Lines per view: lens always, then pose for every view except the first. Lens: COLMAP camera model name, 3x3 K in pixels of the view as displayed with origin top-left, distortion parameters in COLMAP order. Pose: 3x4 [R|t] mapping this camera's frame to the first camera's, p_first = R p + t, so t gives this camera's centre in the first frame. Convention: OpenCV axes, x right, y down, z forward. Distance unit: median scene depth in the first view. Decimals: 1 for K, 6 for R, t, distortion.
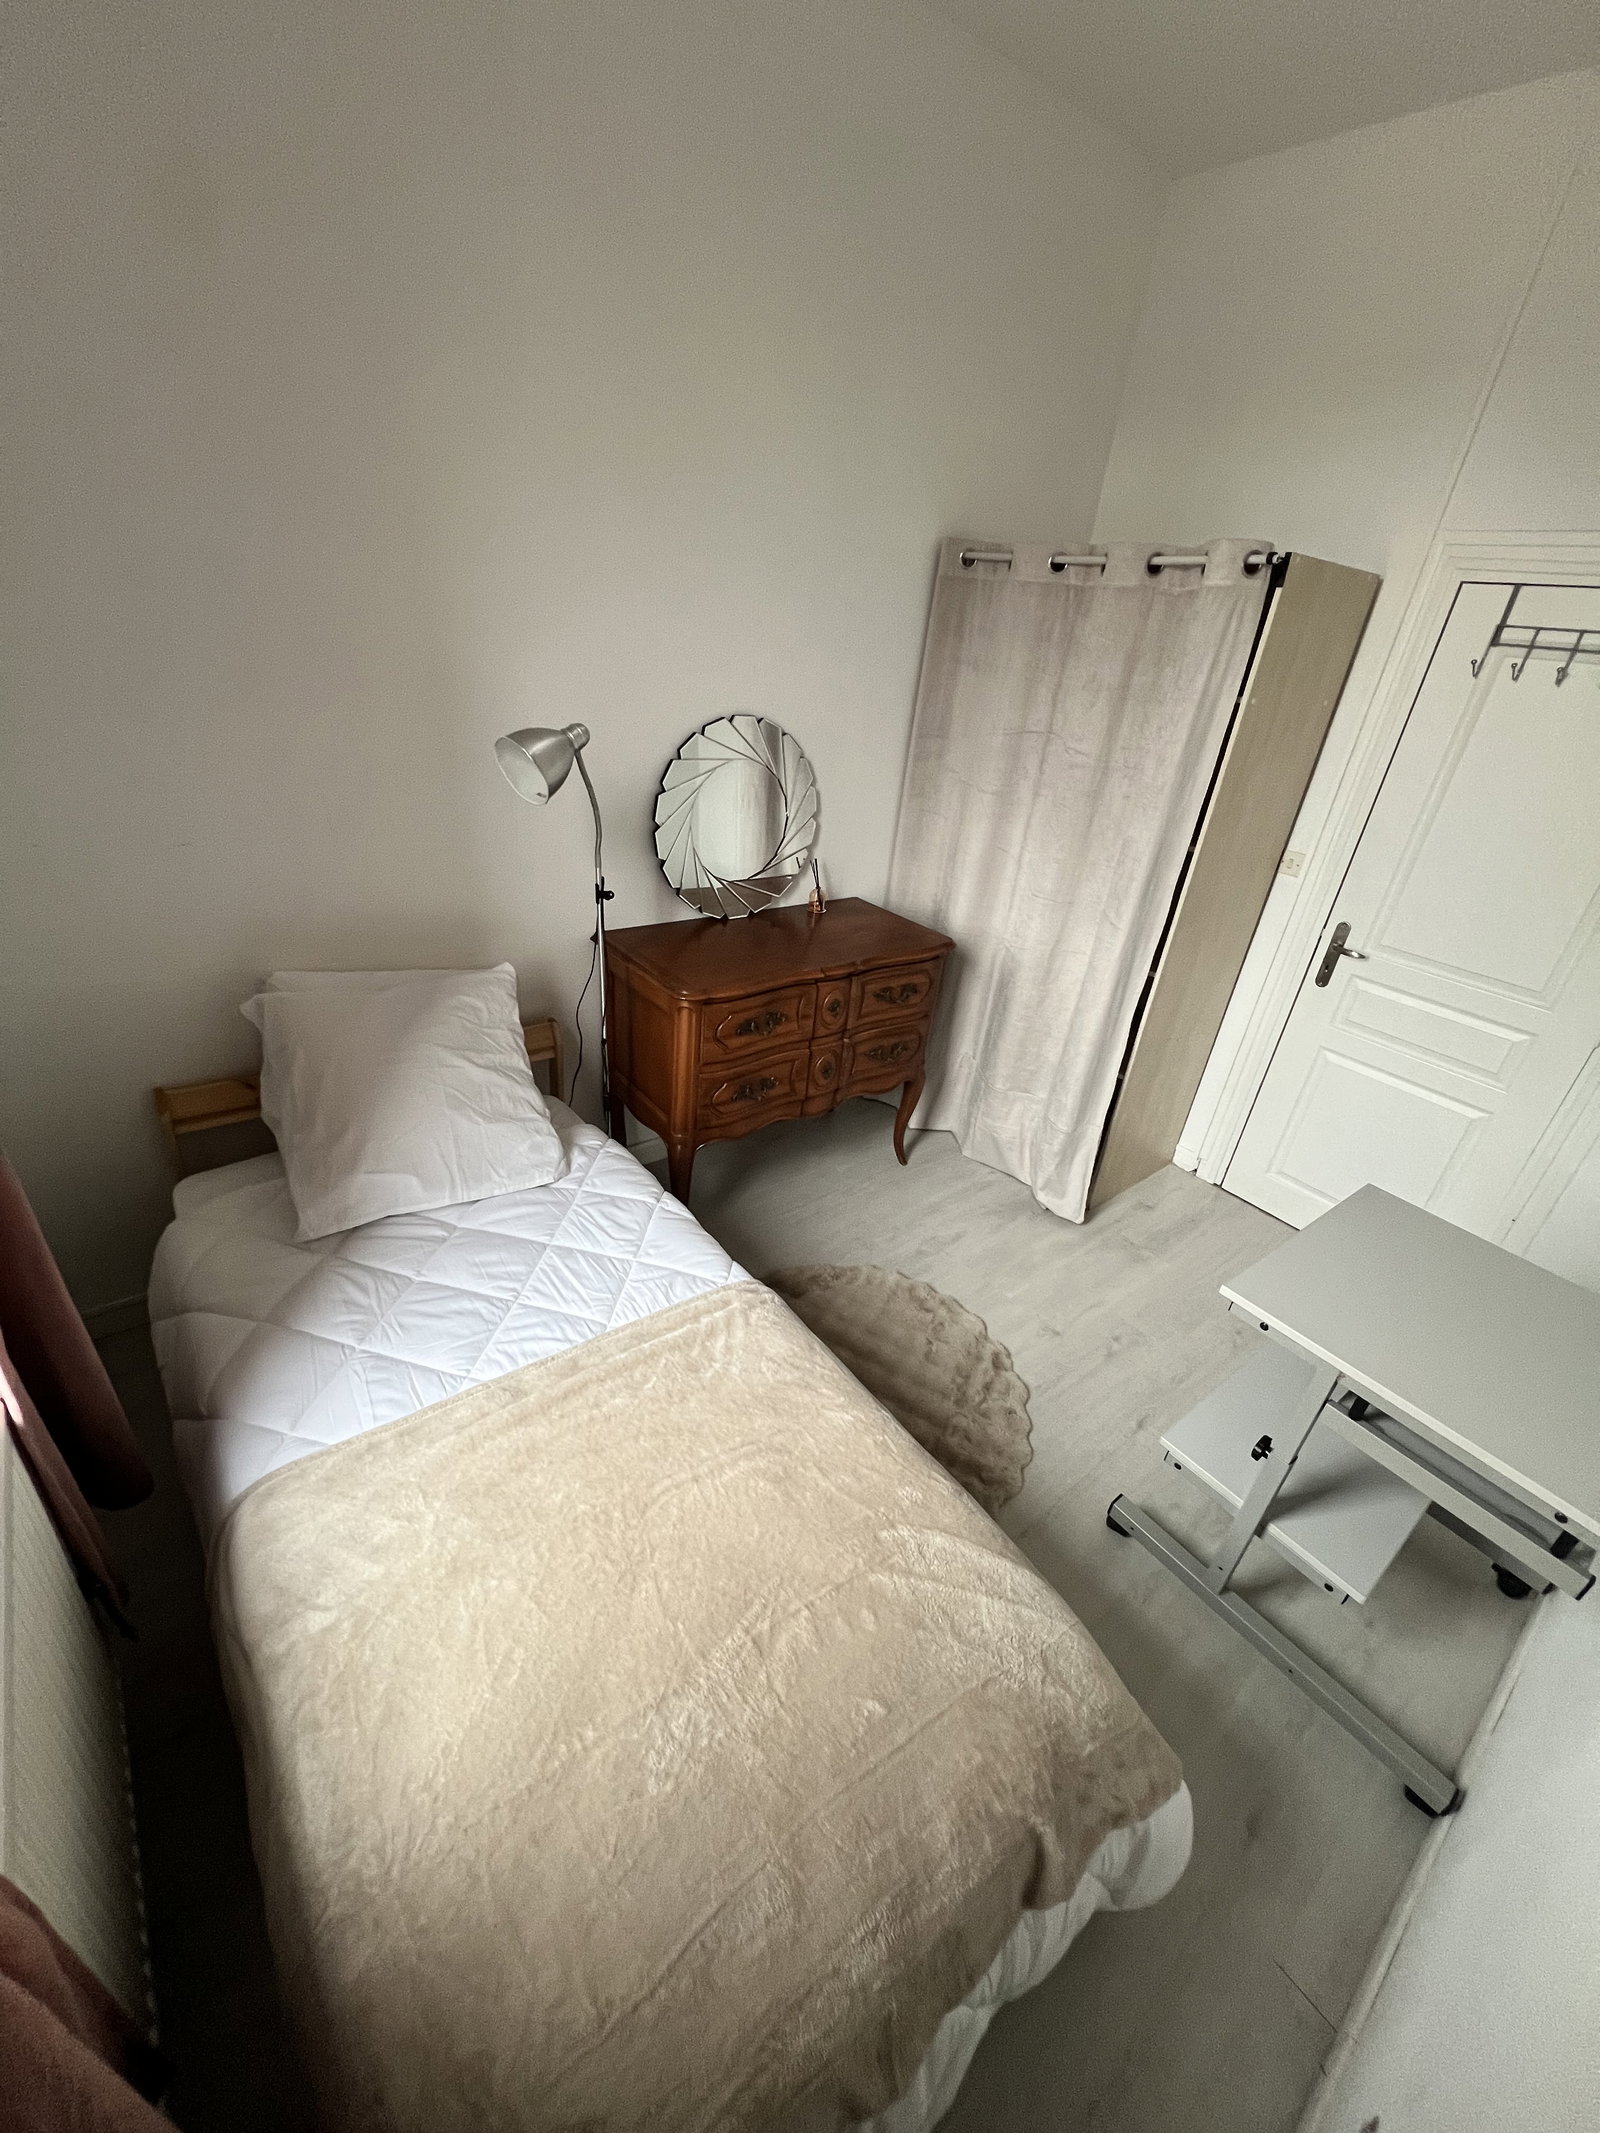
lens RADIAL K [[853.1, 0, 792.8], [0, 853.1, 1064.6], [0, 0, 1]] dist [-0.000543, 0.000190]
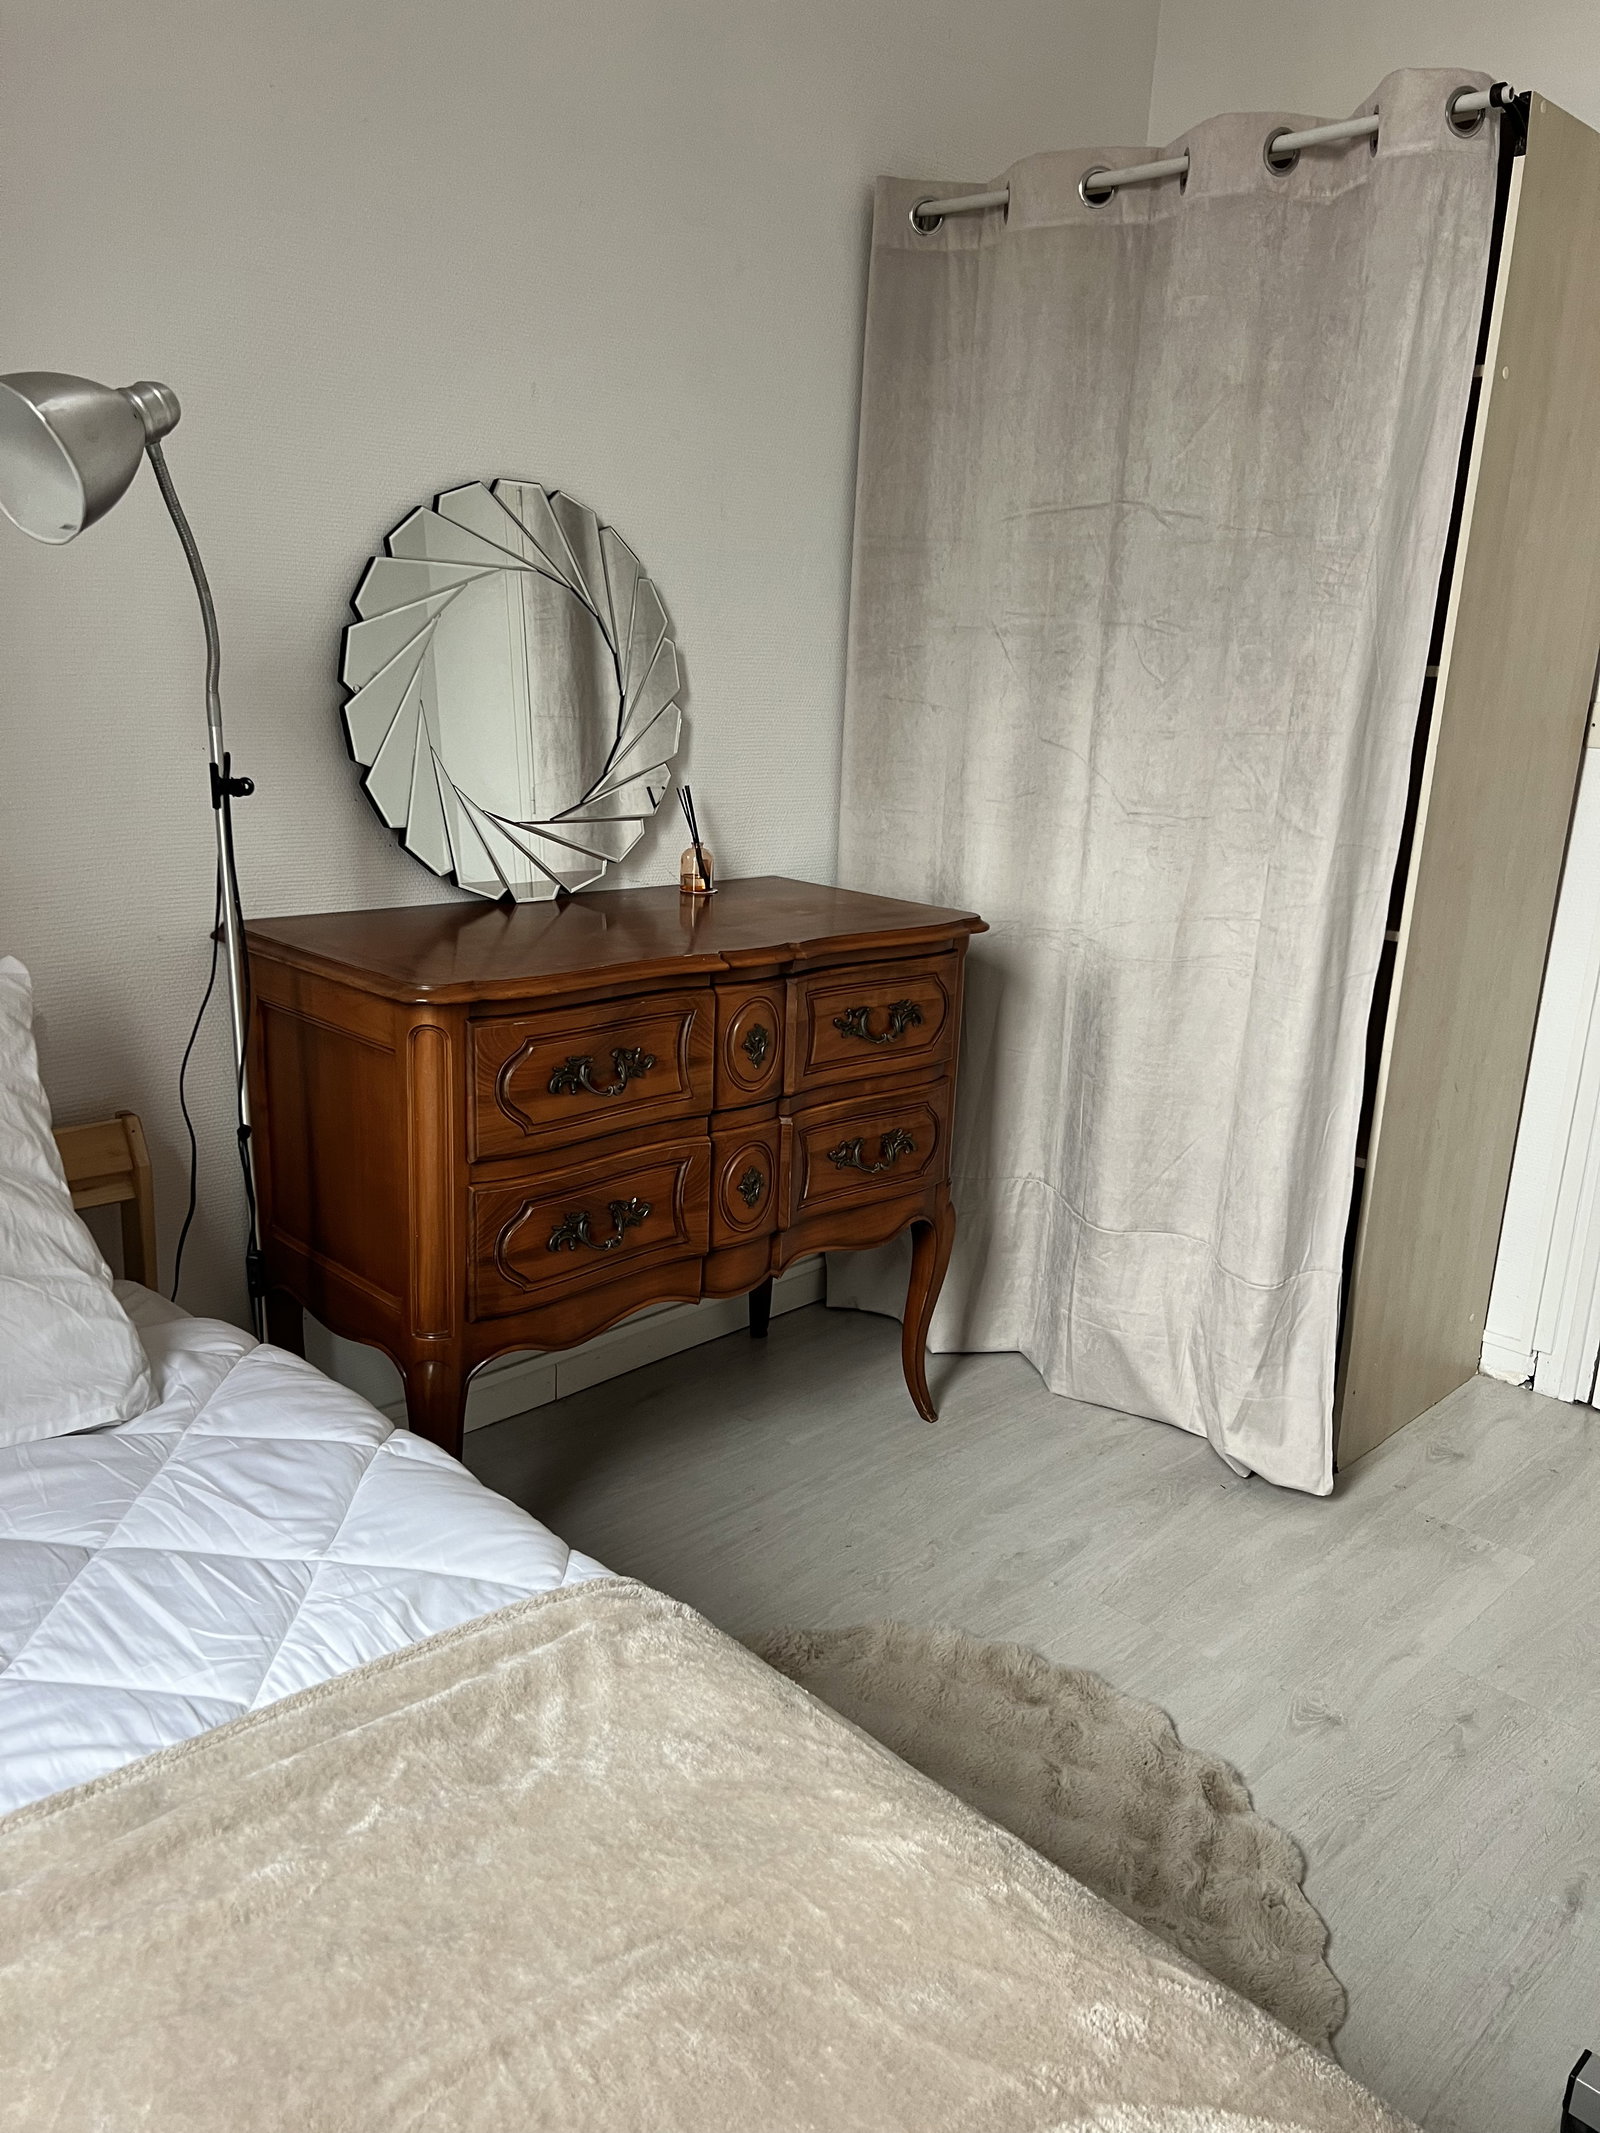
lens RADIAL K [[1610.6, 0, 800.0], [0, 1610.6, 1066.5], [0, 0, 1]] dist [0.070986, -0.087057]
pose [[0.992003, -0.079462, 0.098065, -0.014614], [0.097997, 0.974545, -0.201641, 0.129120], [-0.079546, 0.209639, 0.974538, 0.139996]]
